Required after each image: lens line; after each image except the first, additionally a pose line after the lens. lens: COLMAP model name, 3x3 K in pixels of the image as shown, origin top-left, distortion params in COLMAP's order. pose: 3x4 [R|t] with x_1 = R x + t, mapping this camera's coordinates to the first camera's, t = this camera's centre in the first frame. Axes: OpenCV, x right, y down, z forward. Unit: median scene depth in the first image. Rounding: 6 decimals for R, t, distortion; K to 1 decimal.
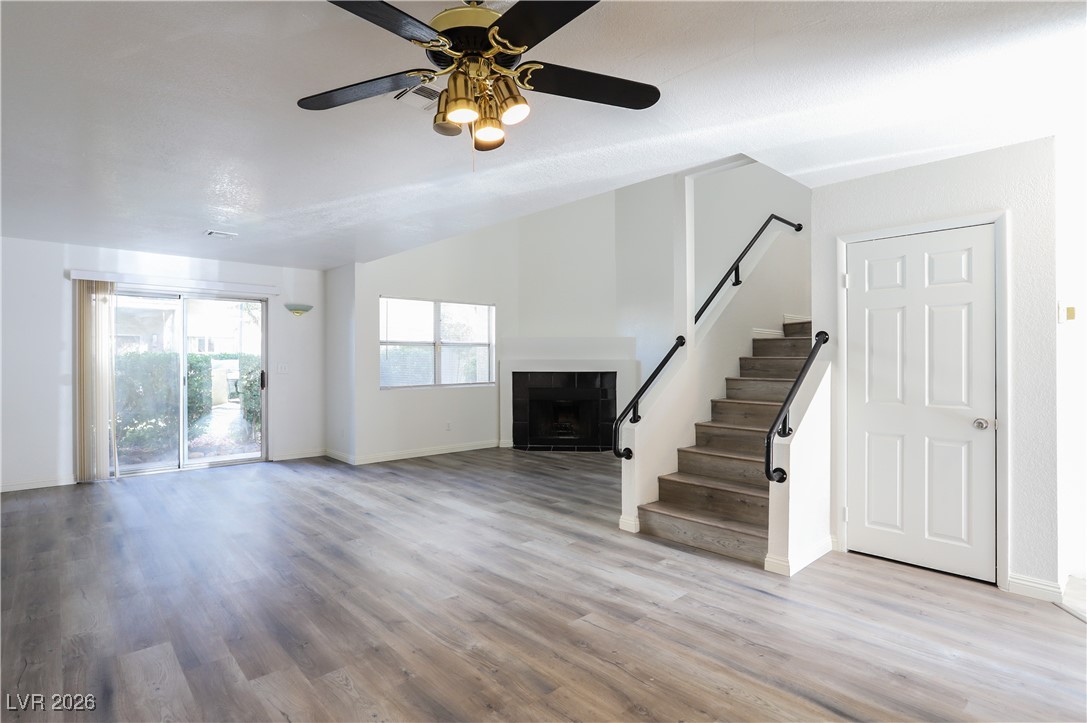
lens RADIAL K [[551.3, 0, 543.0], [0, 551.3, 353.7], [0, 0, 1]] dist [-0.042240, 0.021993]
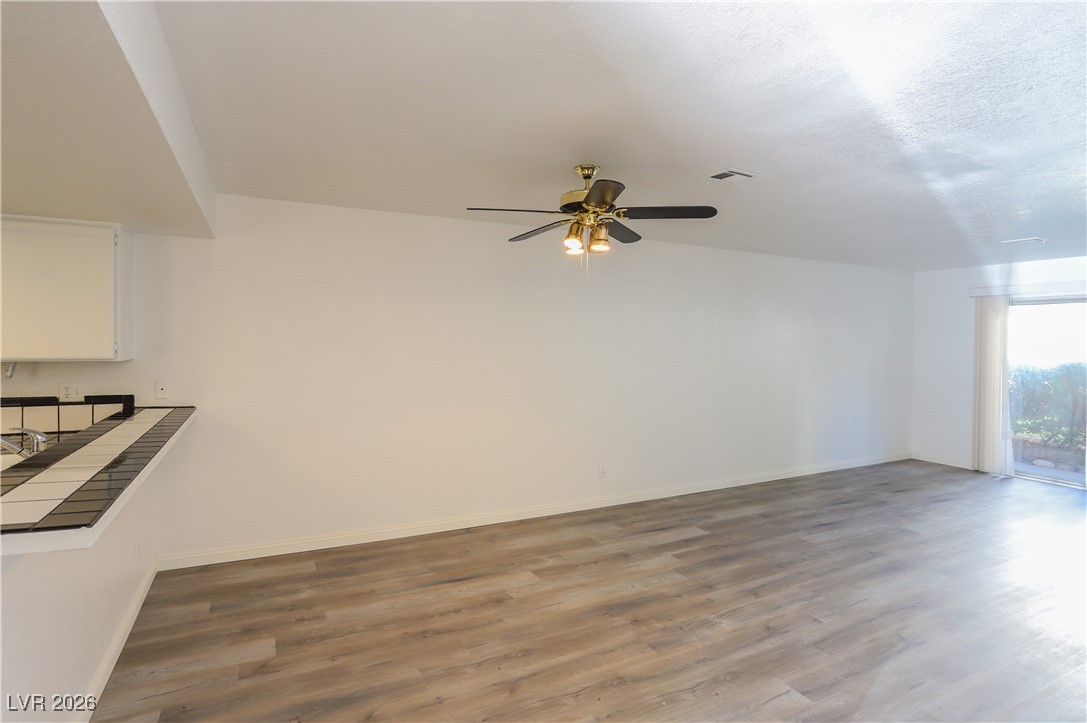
lens RADIAL K [[528.8, 0, 538.2], [0, 528.8, 359.3], [0, 0, 1]] dist [-0.001524, 0.001156]
pose [[-0.263838, 0.022005, -0.964316, 0.647101], [-0.003186, 0.999714, 0.023685, -0.036015], [0.964562, 0.009321, -0.263693, 0.554404]]
